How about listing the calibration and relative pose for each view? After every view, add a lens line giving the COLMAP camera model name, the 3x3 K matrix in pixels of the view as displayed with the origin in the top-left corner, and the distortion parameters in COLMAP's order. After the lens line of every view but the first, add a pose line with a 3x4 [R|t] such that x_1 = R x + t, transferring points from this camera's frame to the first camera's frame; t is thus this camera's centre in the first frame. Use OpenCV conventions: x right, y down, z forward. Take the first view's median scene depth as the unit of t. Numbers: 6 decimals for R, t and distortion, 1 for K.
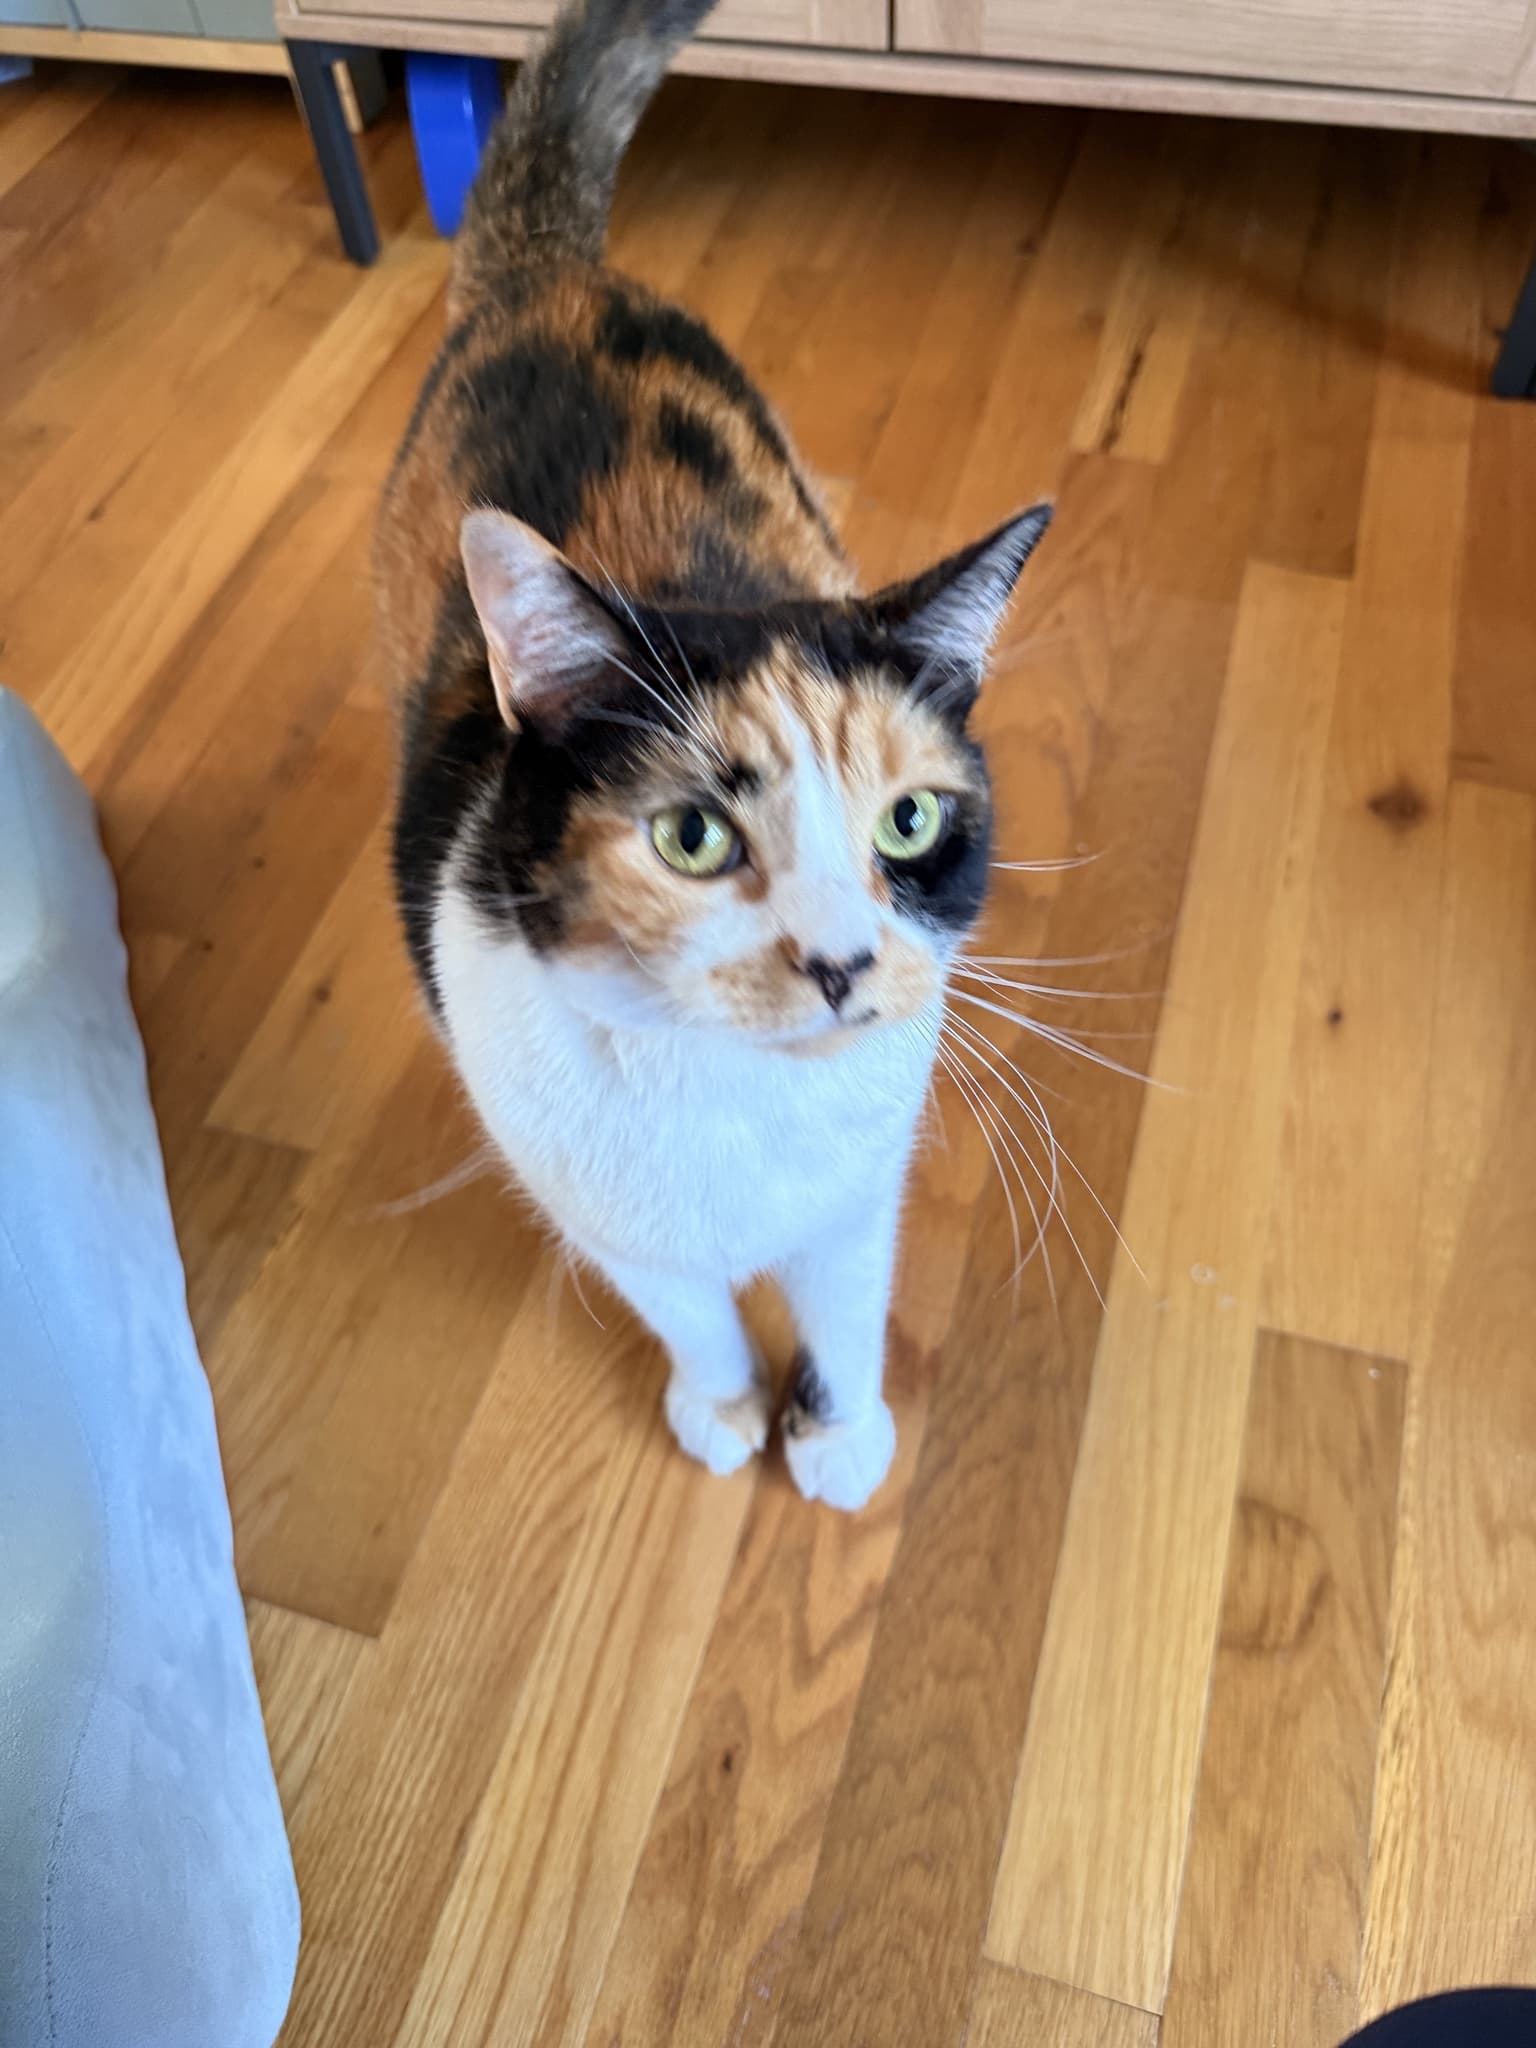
lens RADIAL K [[1486.5, 0, 768.0], [0, 1486.5, 1024.0], [0, 0, 1]] dist [-0.003859, -0.038019]
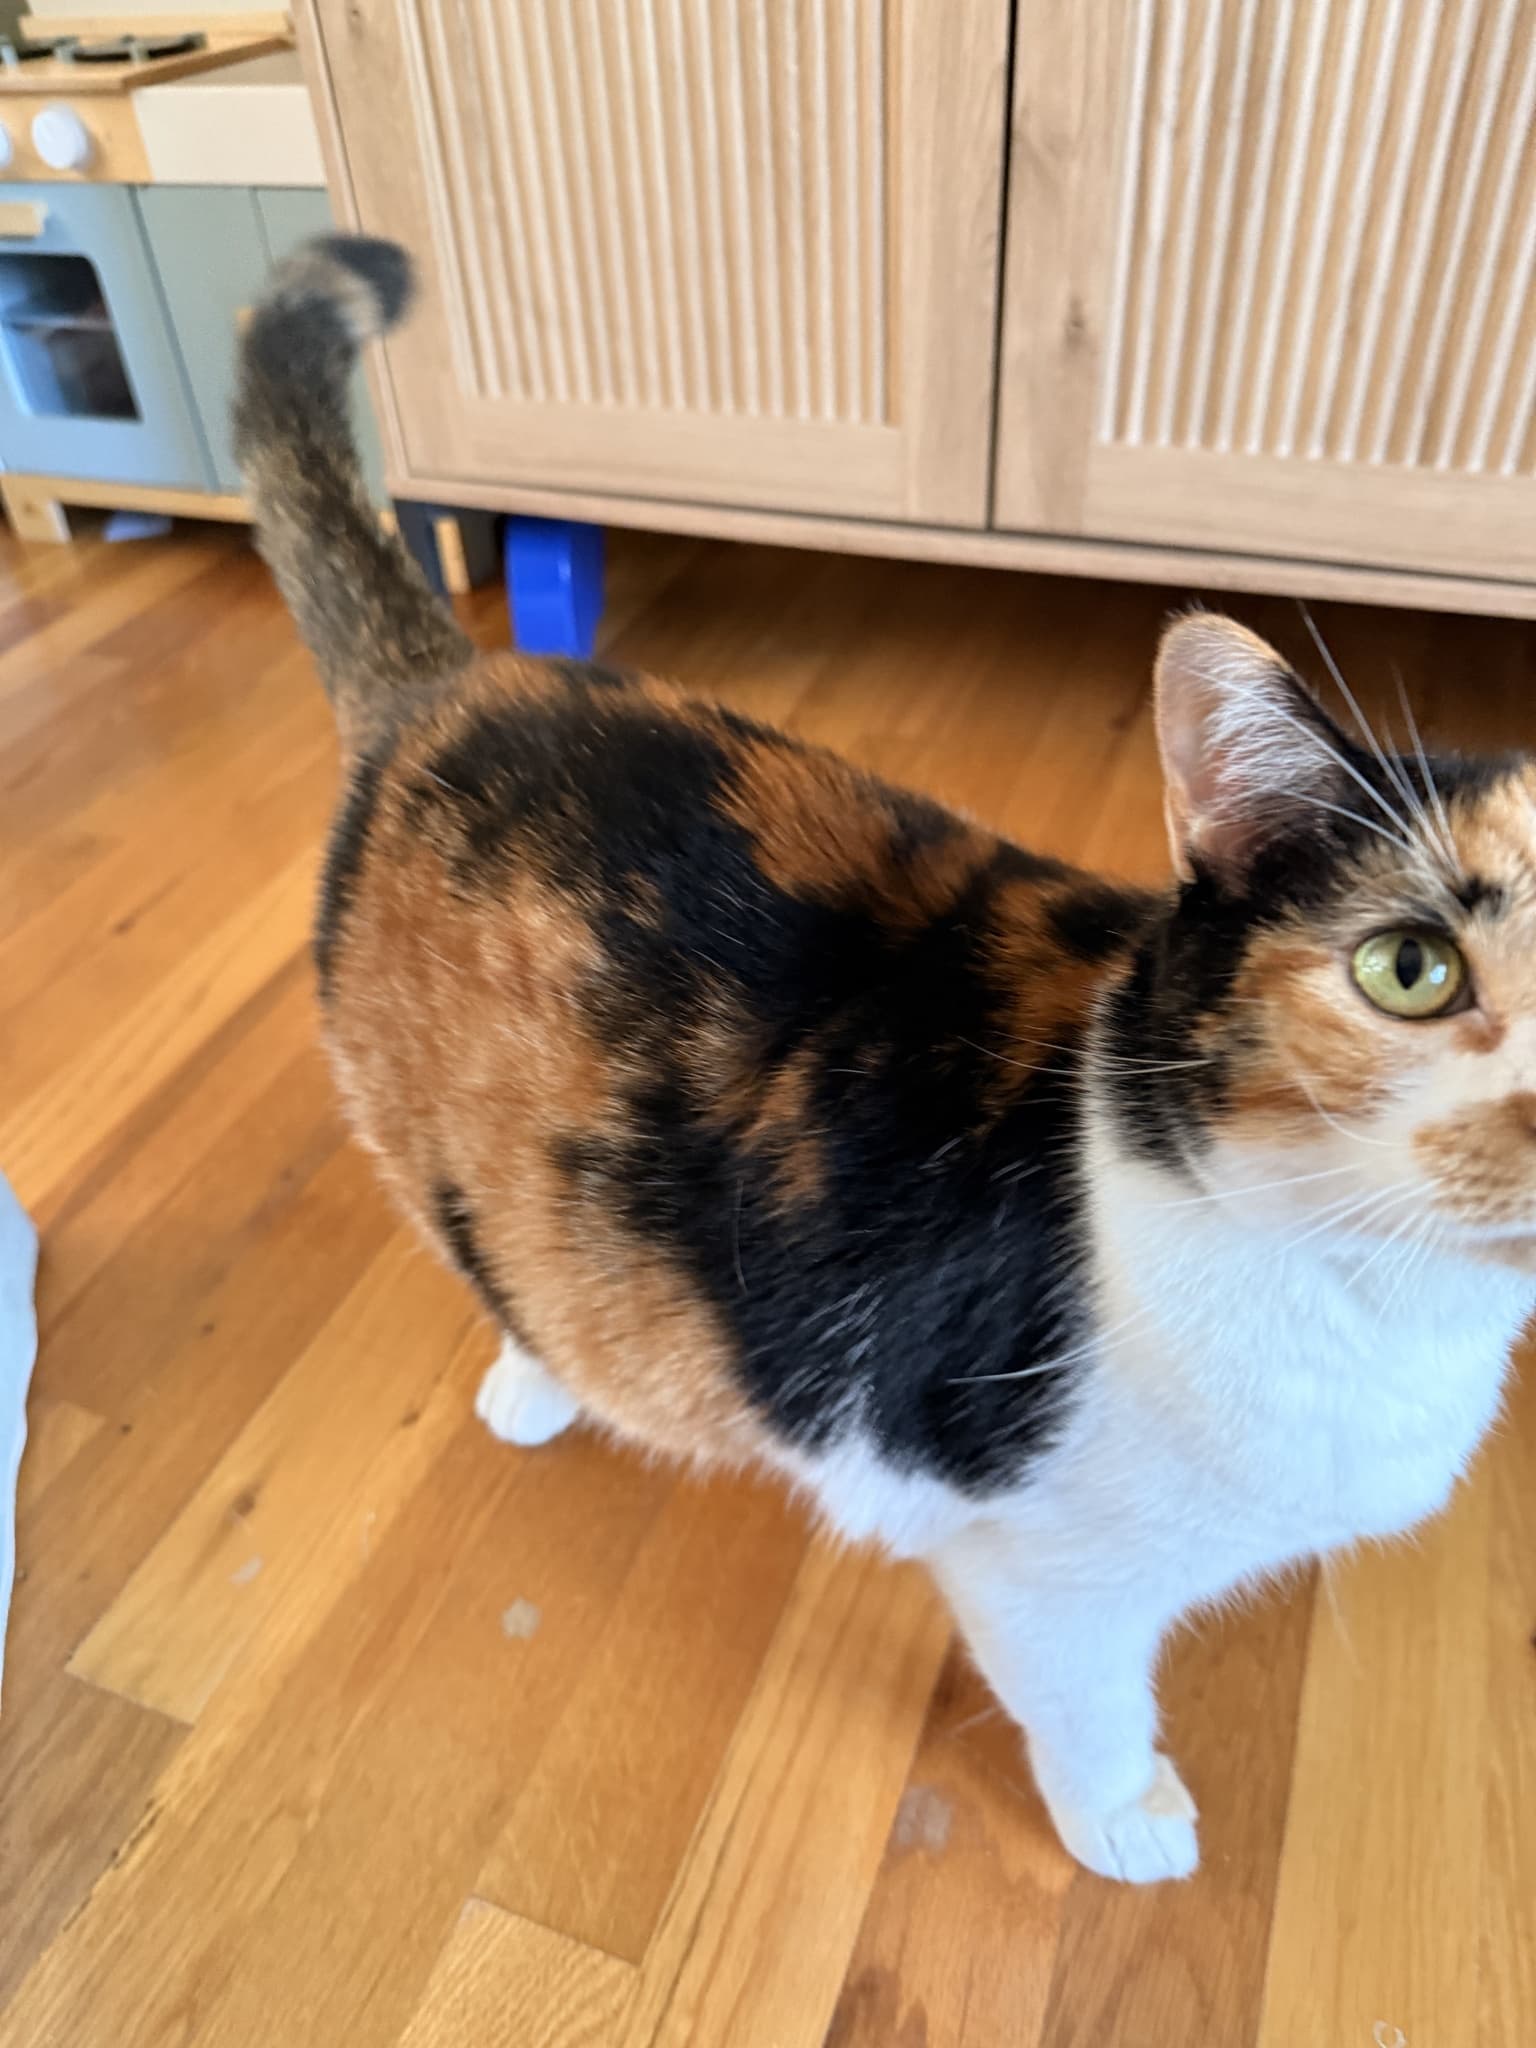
lens RADIAL K [[1450.1, 0, 761.1], [0, 1450.1, 1046.8], [0, 0, 1]] dist [-0.053558, 0.004839]
pose [[0.996804, 0.061114, -0.051446, 0.003120], [-0.072766, 0.960374, -0.269049, -0.085181], [0.032965, 0.271932, 0.961752, 0.237867]]
